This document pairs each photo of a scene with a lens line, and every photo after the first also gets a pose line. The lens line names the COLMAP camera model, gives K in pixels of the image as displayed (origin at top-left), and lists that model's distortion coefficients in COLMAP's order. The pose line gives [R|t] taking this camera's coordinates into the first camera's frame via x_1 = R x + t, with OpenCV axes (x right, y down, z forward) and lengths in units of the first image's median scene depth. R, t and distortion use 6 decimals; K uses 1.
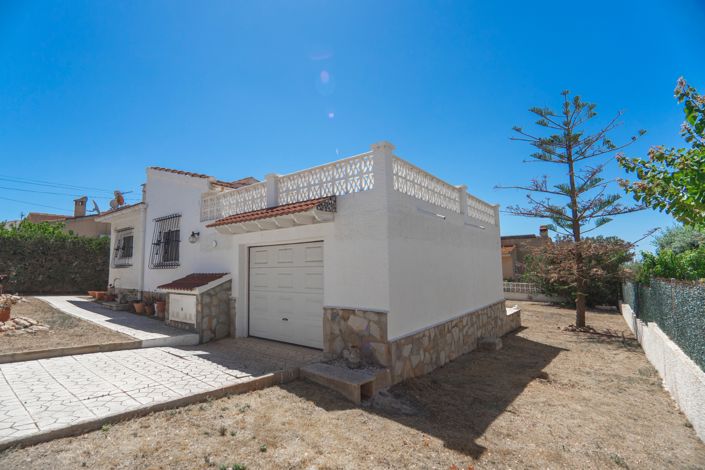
lens RADIAL K [[332.1, 0, 350.8], [0, 332.1, 235.9], [0, 0, 1]] dist [-0.018493, 0.007543]
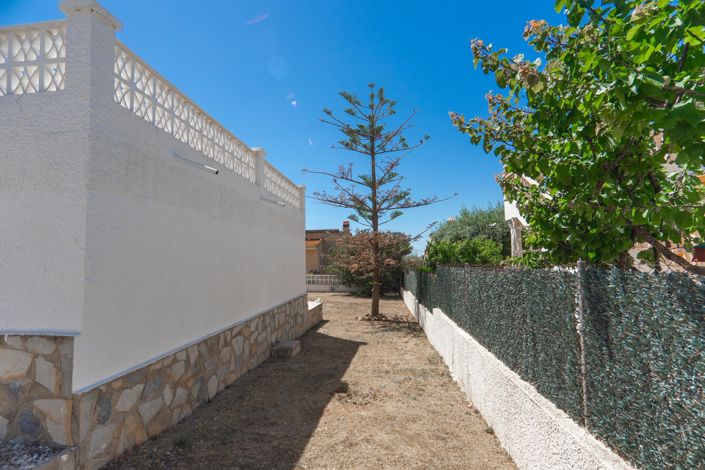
lens RADIAL K [[332.1, 0, 350.8], [0, 332.1, 236.7], [0, 0, 1]] dist [-0.018493, 0.007543]
pose [[0.854107, 0.032041, 0.519110, 0.159603], [-0.041376, 0.999123, 0.006408, 0.049374], [-0.518449, -0.026952, 0.854684, 0.291098]]
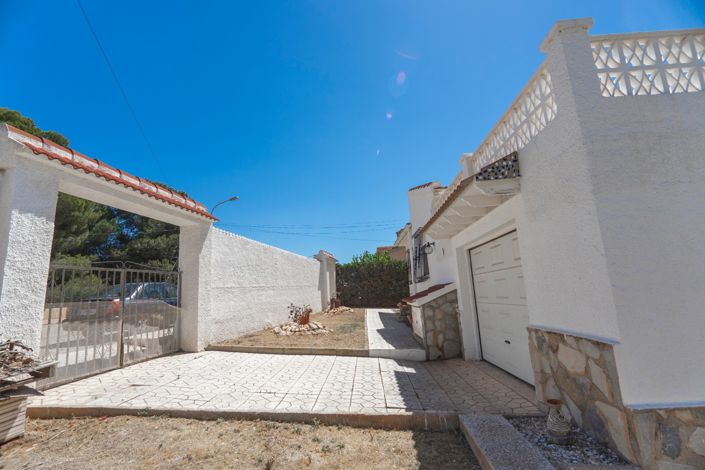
lens RADIAL K [[332.1, 0, 351.6], [0, 332.1, 235.7], [0, 0, 1]] dist [-0.018493, 0.007543]
pose [[0.578026, -0.161255, -0.799927, 0.234541], [0.123617, 0.986271, -0.109494, 0.063713], [0.806601, -0.035594, 0.590024, 0.328390]]
